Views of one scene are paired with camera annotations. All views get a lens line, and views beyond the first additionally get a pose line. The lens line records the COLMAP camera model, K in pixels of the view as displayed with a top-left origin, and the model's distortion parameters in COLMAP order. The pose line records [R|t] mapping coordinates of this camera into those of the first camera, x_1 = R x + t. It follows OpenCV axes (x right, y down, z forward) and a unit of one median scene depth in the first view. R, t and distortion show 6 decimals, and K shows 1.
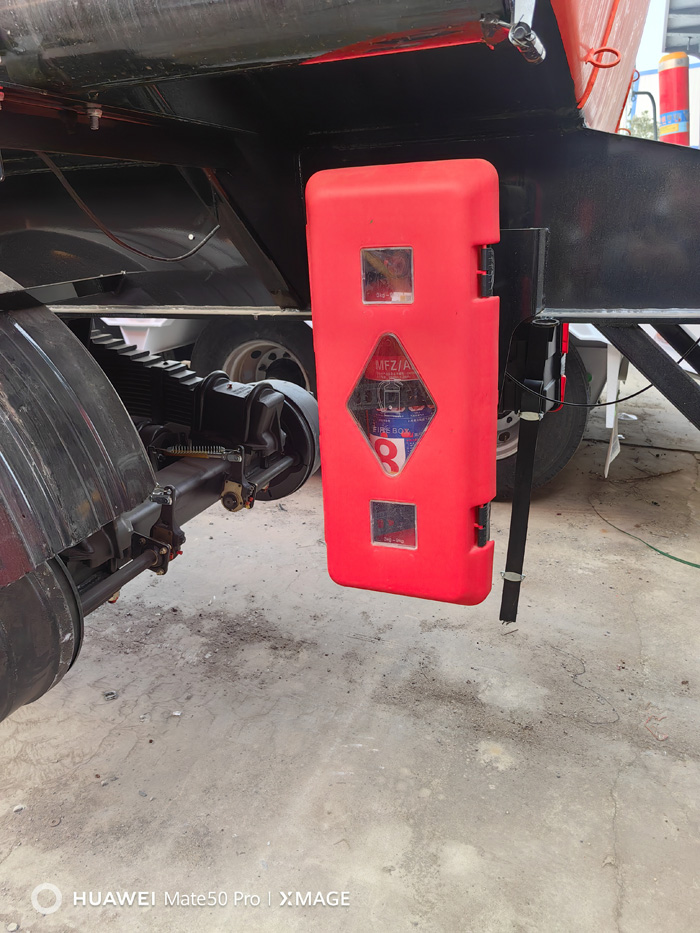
lens RADIAL K [[743.9, 0, 351.8], [0, 743.9, 452.6], [0, 0, 1]] dist [0.042035, -0.064099]
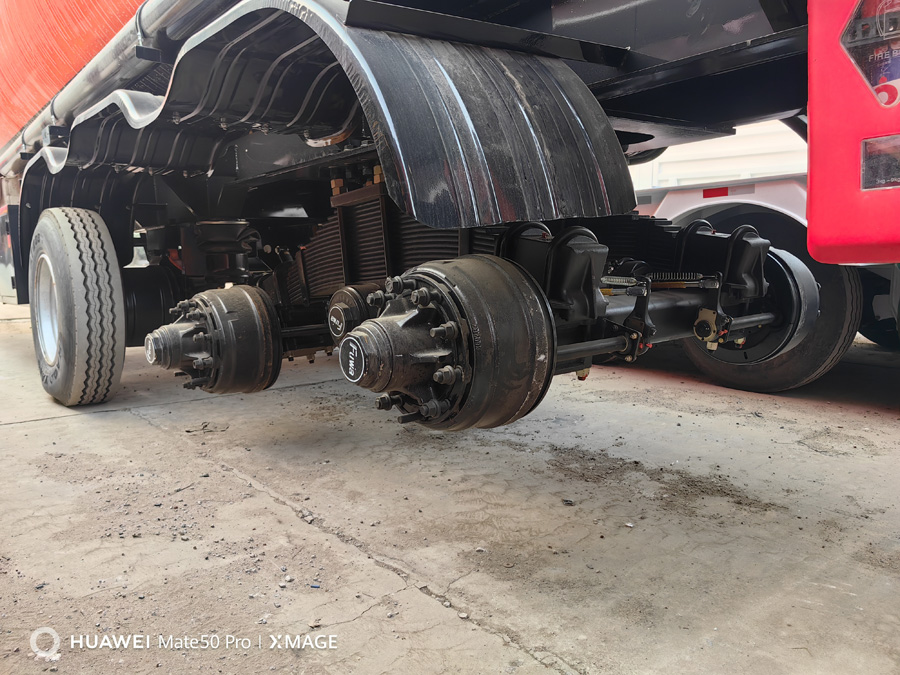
lens RADIAL K [[717.6, 0, 449.6], [0, 717.6, 335.4], [0, 0, 1]] dist [0.042035, -0.064099]
pose [[0.869545, 0.056527, -0.490608, 0.018025], [-0.139959, 0.980905, -0.135043, 0.269742], [0.473607, 0.186091, 0.860852, 0.000435]]
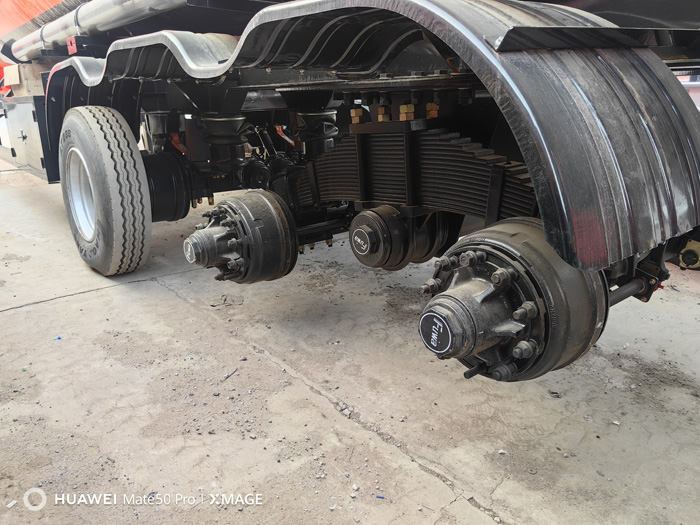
lens RADIAL K [[558.1, 0, 344.4], [0, 558.1, 255.8], [0, 0, 1]] dist [0.042035, -0.064099]
pose [[0.867612, 0.149400, -0.474267, -0.229721], [-0.147315, 0.988206, 0.041801, 0.111359], [0.474918, 0.033600, 0.879388, -0.019474]]
